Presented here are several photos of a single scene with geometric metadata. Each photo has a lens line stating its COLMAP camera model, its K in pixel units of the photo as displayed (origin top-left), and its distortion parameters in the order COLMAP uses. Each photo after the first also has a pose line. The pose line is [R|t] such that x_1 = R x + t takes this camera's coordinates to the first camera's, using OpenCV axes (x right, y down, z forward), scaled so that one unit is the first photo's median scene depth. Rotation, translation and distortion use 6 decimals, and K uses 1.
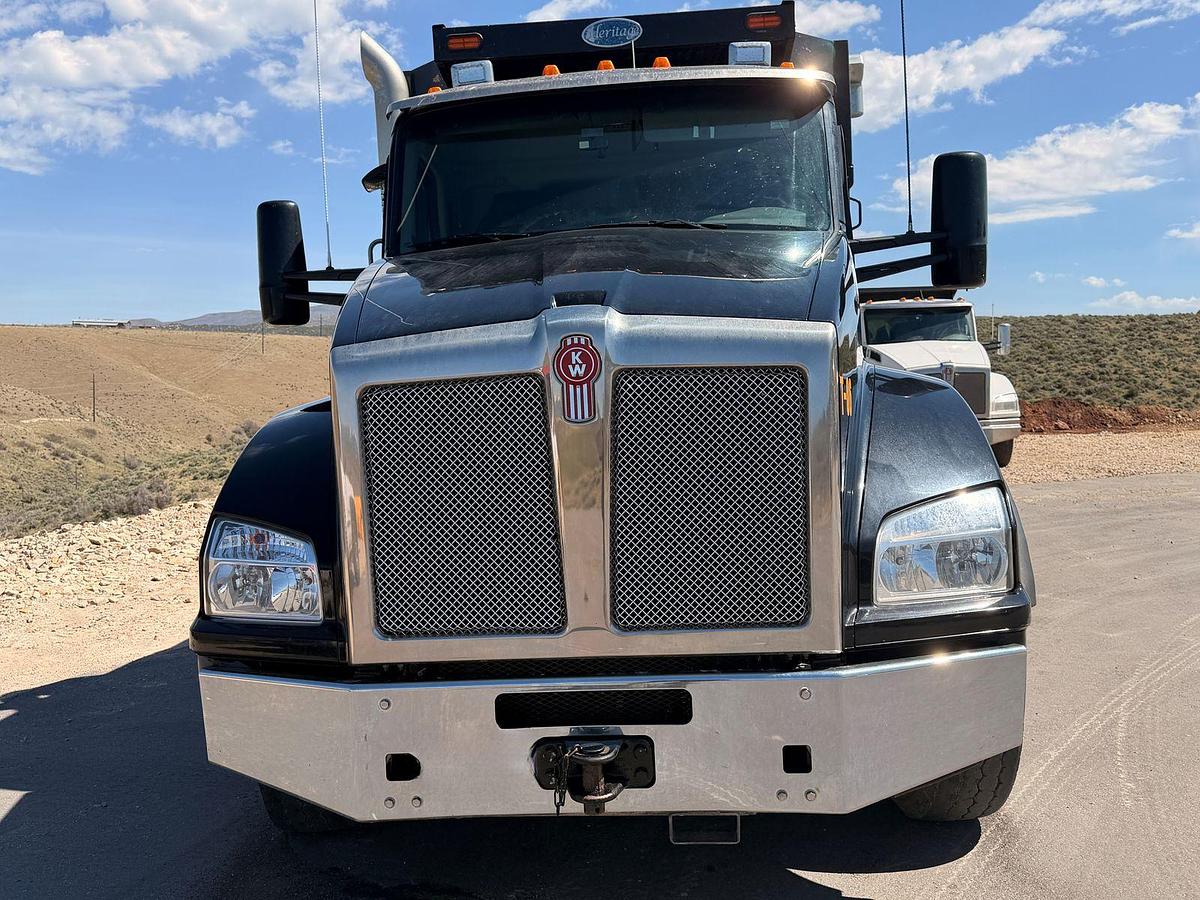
lens RADIAL K [[1116.1, 0, 600.0], [0, 1116.1, 450.0], [0, 0, 1]] dist [0.165143, -0.378545]
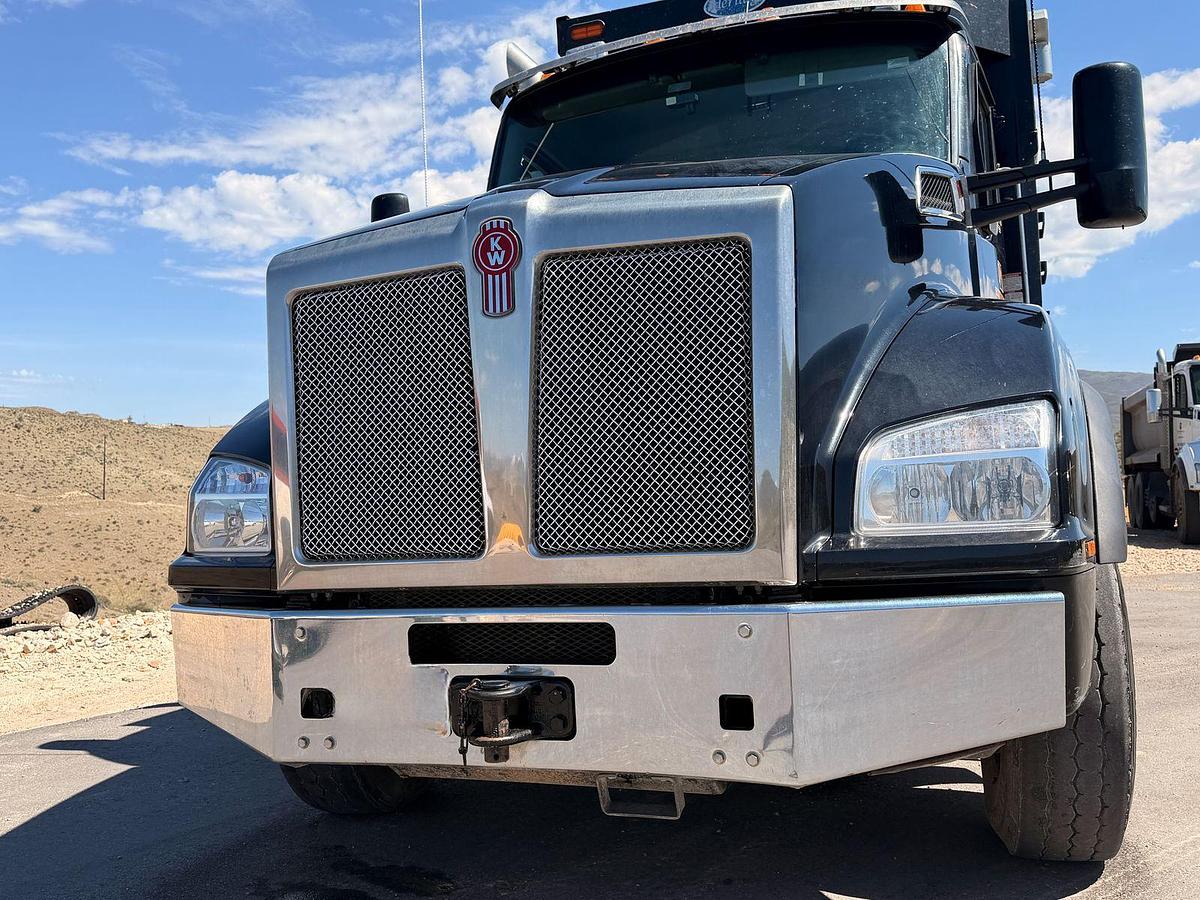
lens RADIAL K [[1116.1, 0, 600.0], [0, 1116.1, 450.0], [0, 0, 1]] dist [0.165143, -0.378545]
pose [[0.958997, -0.009381, -0.283262, 0.305811], [-0.014439, 0.996537, -0.081886, 0.150574], [0.283049, 0.082619, 0.955540, 0.181991]]
